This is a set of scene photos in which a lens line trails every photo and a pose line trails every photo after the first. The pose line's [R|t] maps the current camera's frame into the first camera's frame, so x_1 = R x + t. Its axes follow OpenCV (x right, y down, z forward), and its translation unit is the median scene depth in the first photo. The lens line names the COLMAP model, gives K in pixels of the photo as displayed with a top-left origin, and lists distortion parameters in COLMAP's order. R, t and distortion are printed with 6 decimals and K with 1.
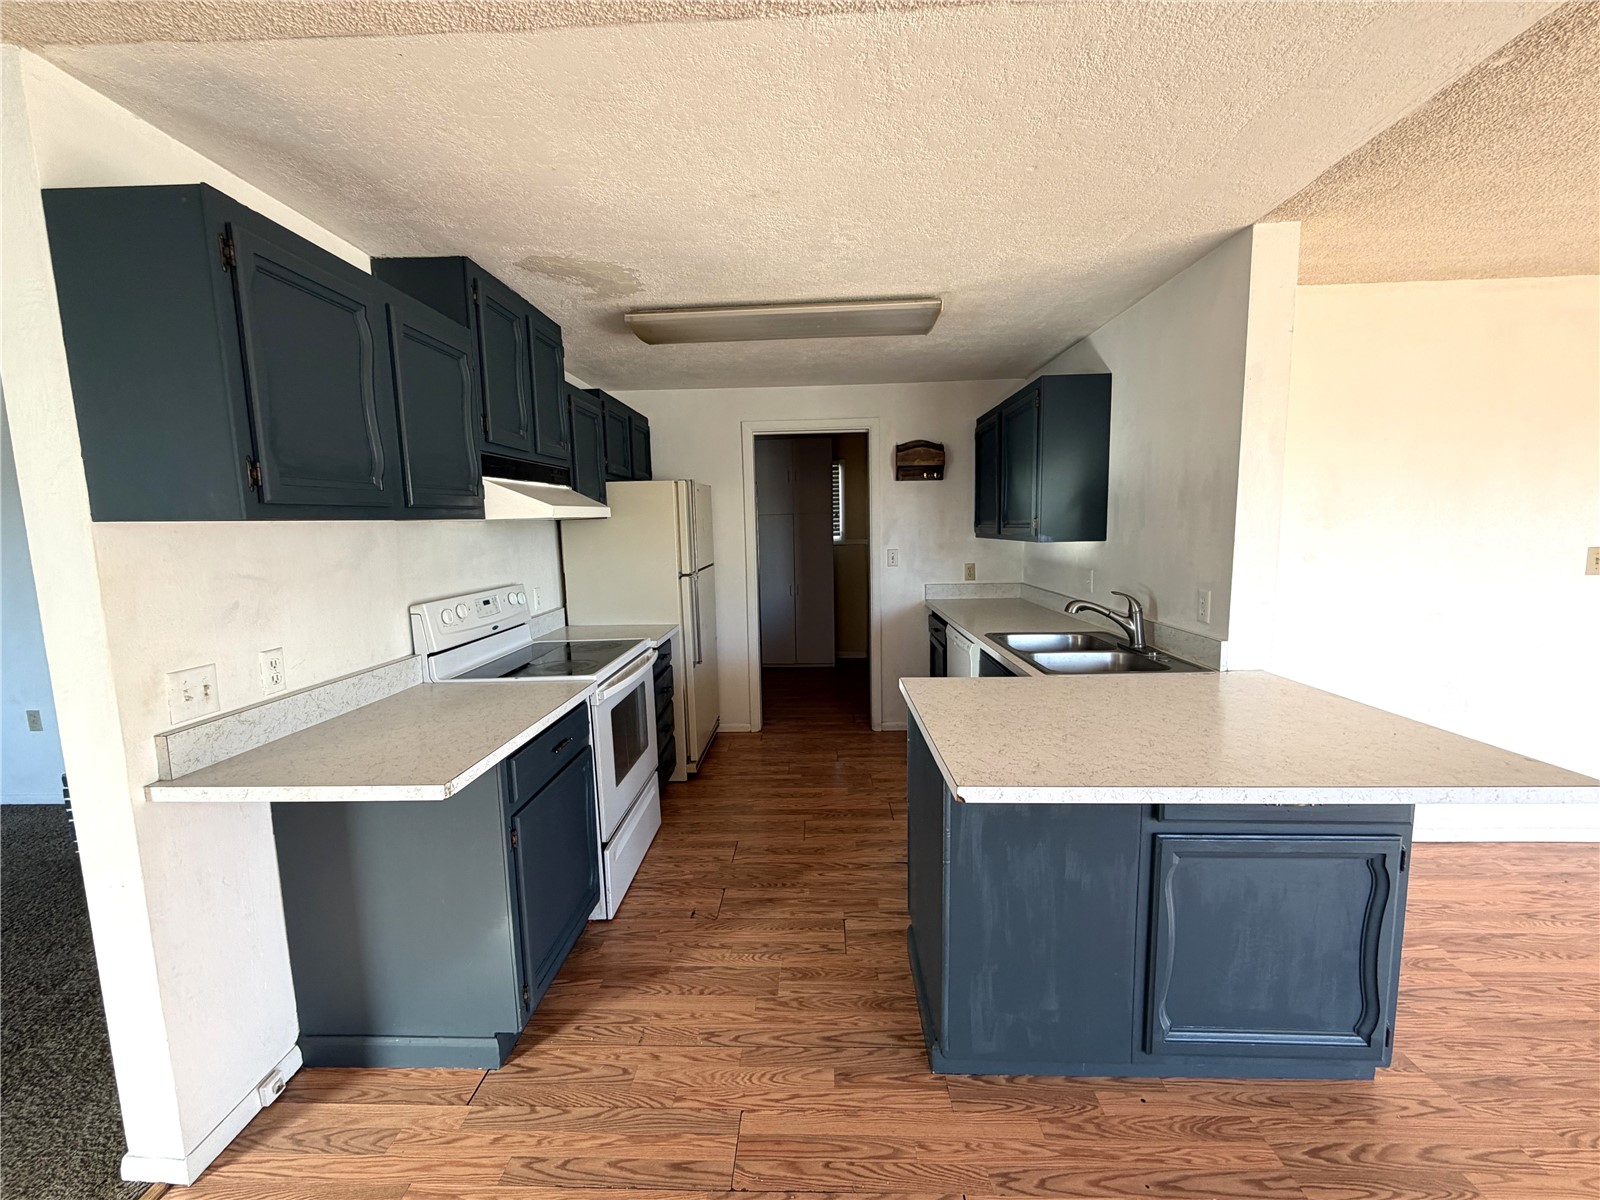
lens RADIAL K [[639.7, 0, 795.3], [0, 639.7, 593.1], [0, 0, 1]] dist [-0.006415, -0.000277]
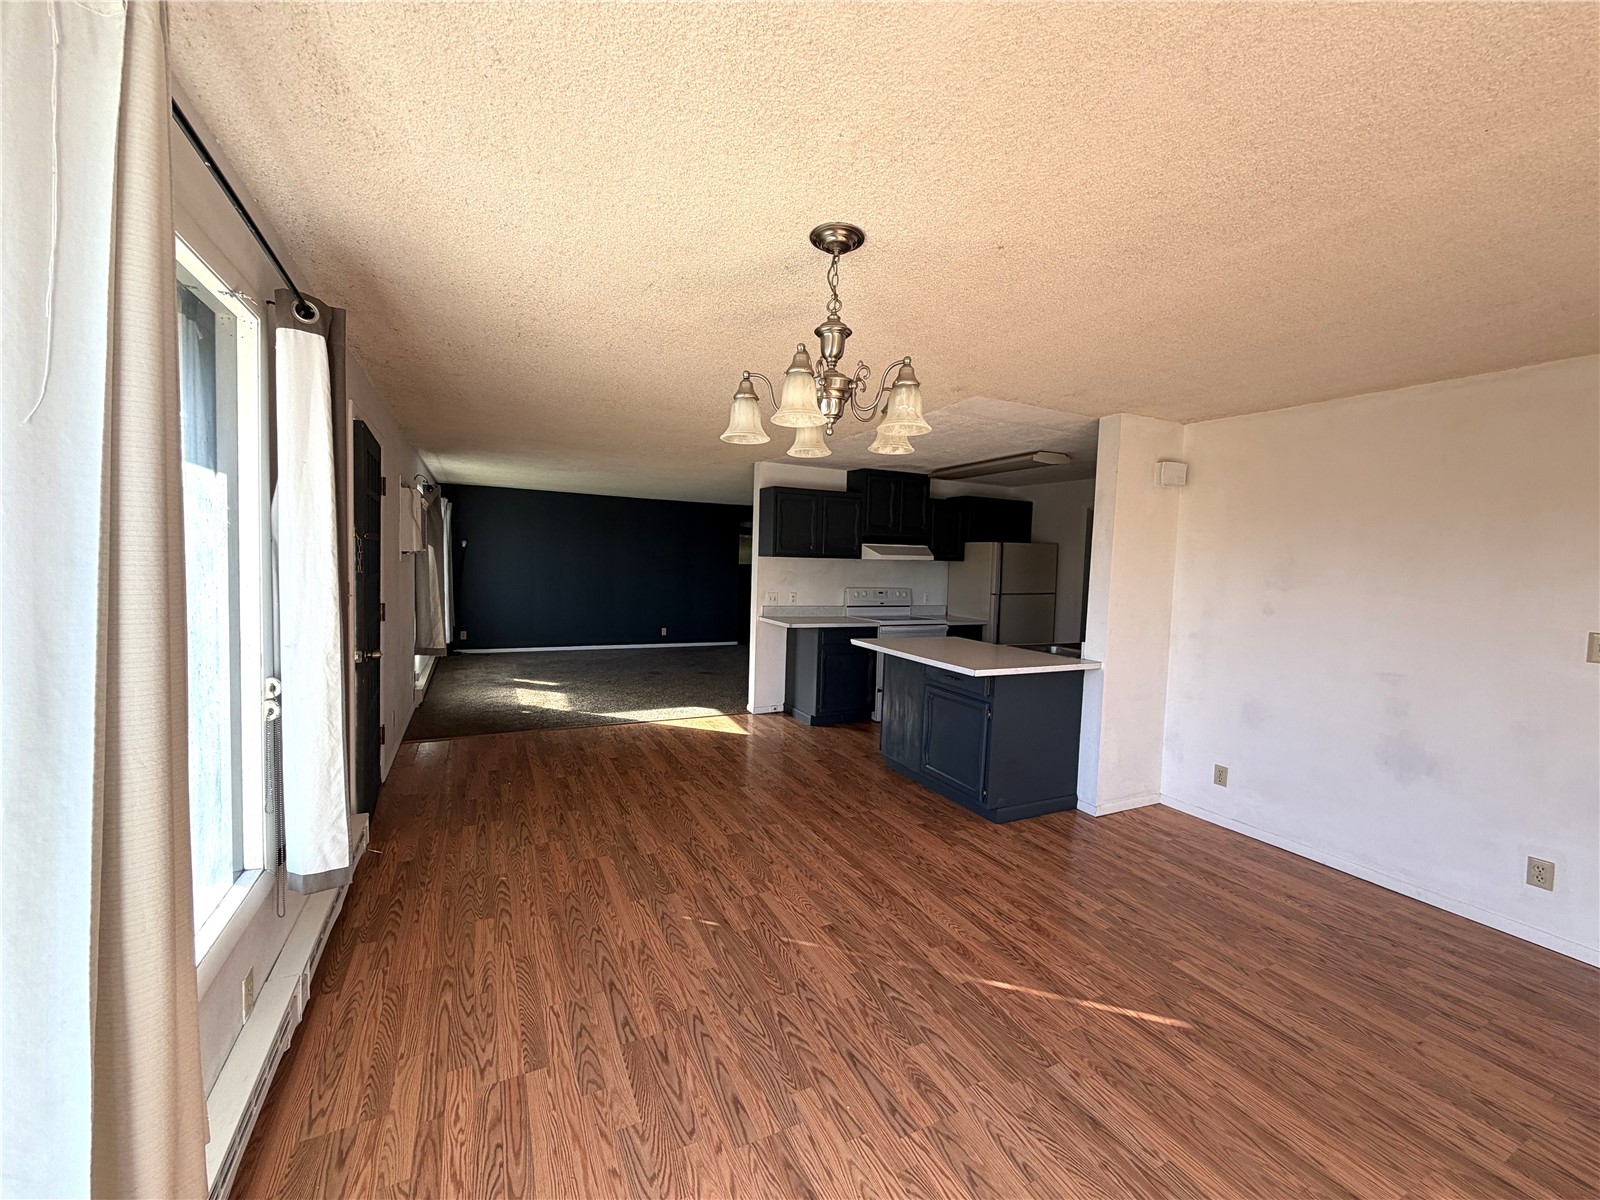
lens RADIAL K [[639.7, 0, 797.7], [0, 639.7, 597.7], [0, 0, 1]] dist [-0.006415, -0.000277]
pose [[0.477516, 0.086480, -0.874356, 2.289521], [-0.140346, 0.989874, 0.021257, 0.037591], [0.867341, 0.112562, 0.484818, -0.709218]]
